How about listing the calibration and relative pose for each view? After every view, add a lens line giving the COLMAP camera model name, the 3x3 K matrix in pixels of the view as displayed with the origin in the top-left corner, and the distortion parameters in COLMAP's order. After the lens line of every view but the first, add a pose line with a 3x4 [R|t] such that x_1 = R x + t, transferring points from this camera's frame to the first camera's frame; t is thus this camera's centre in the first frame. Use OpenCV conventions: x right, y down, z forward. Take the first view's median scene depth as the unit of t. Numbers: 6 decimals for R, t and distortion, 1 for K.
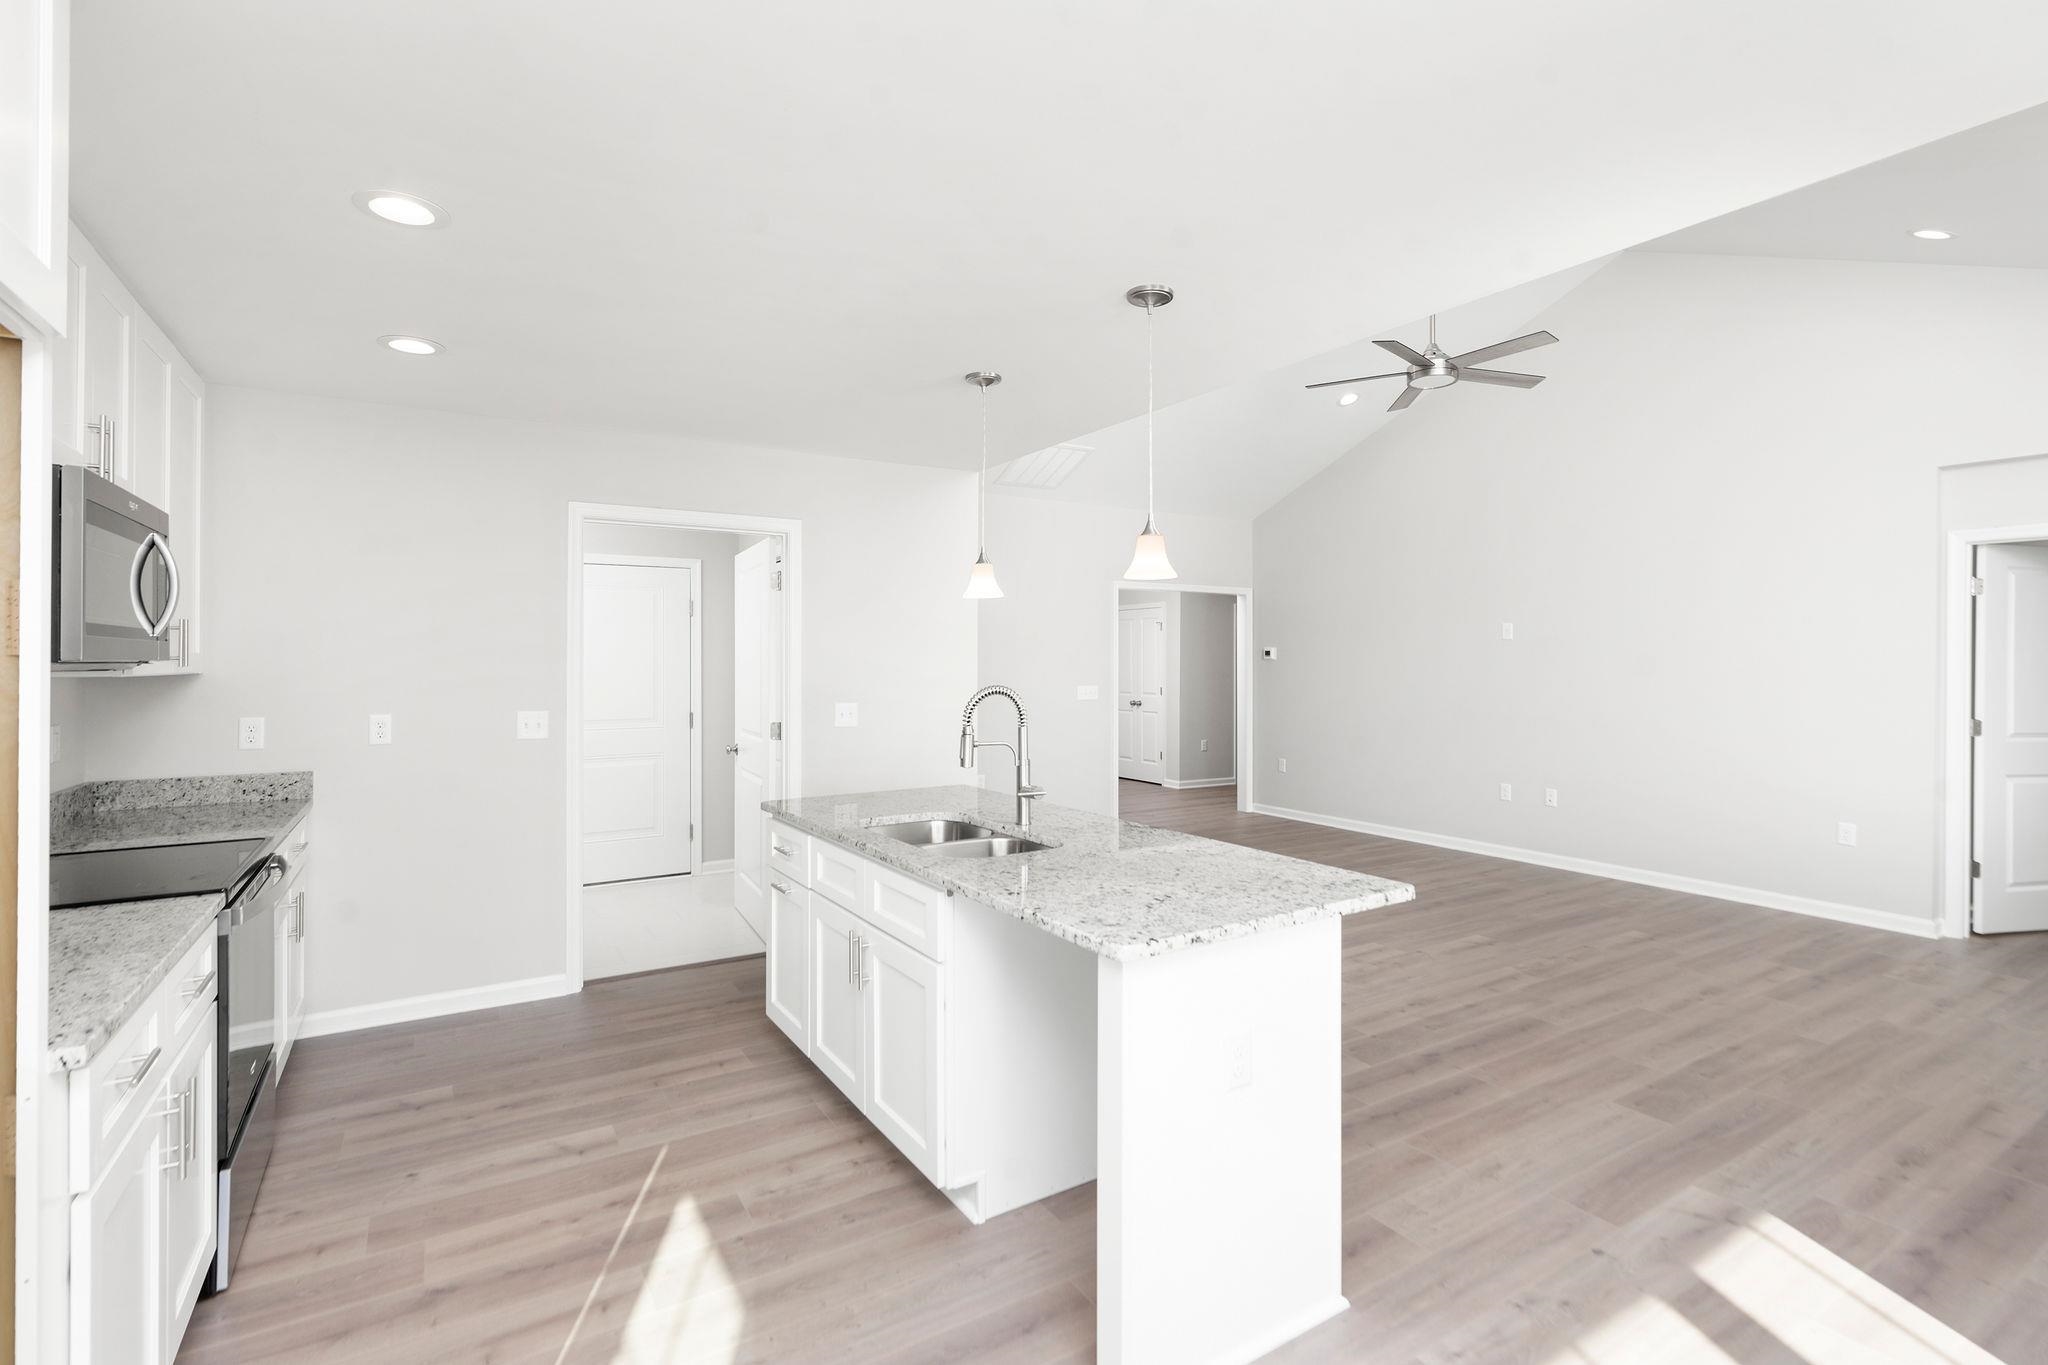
lens RADIAL K [[928.7, 0, 1023.7], [0, 928.7, 661.7], [0, 0, 1]] dist [-0.006493, 0.003732]
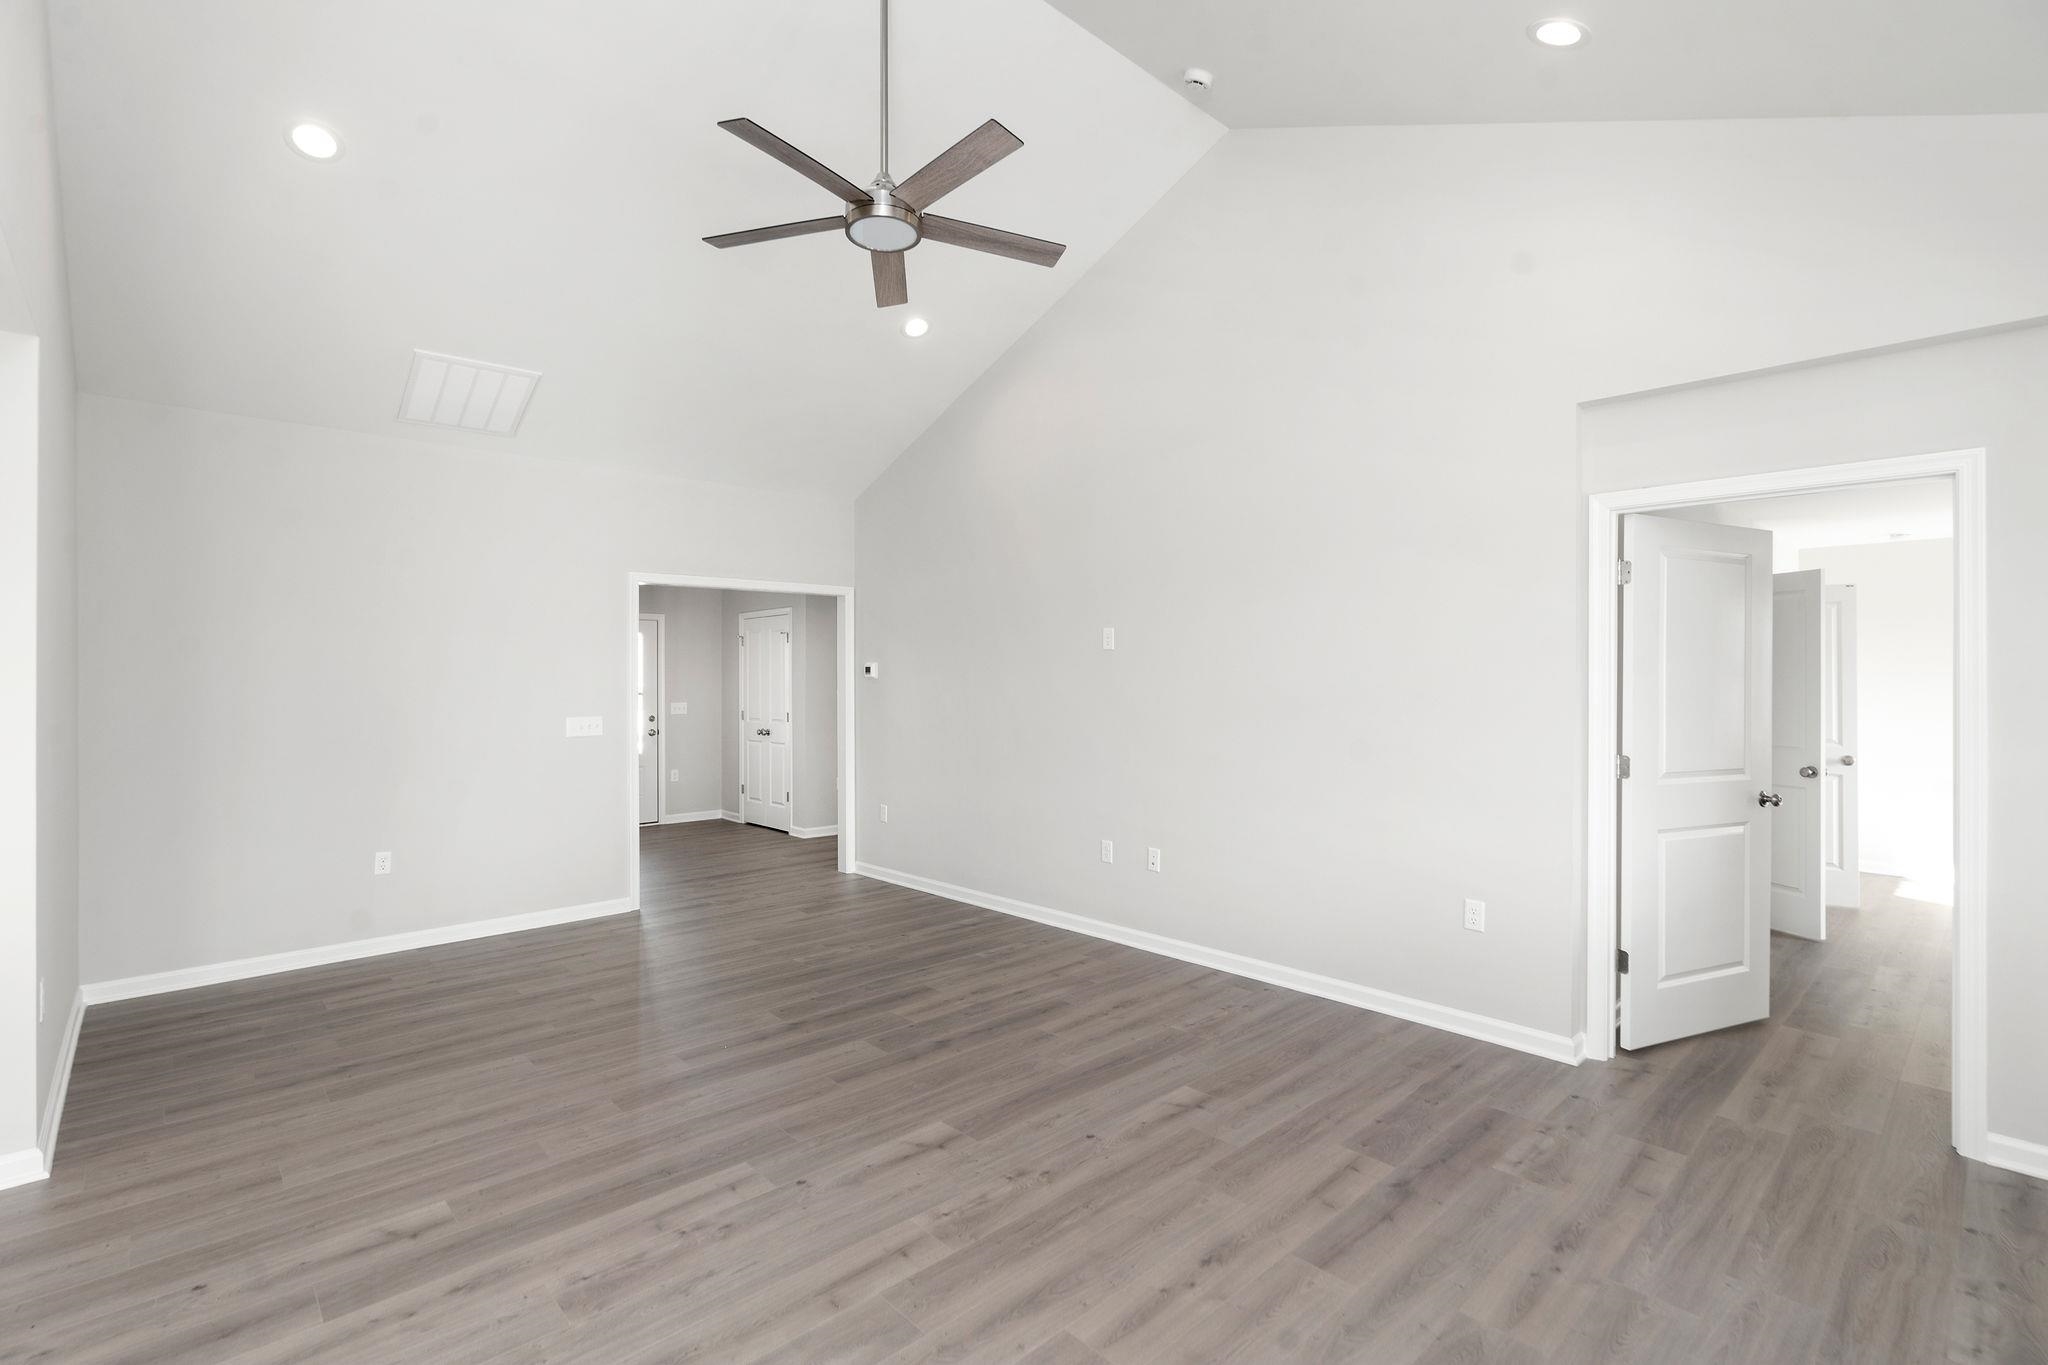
lens RADIAL K [[928.7, 0, 1012.6], [0, 928.7, 686.8], [0, 0, 1]] dist [-0.006493, 0.003732]
pose [[0.980440, -0.008732, 0.196623, 0.414388], [0.007242, 0.999939, 0.008297, -0.001176], [-0.196683, -0.006711, 0.980444, 0.380140]]
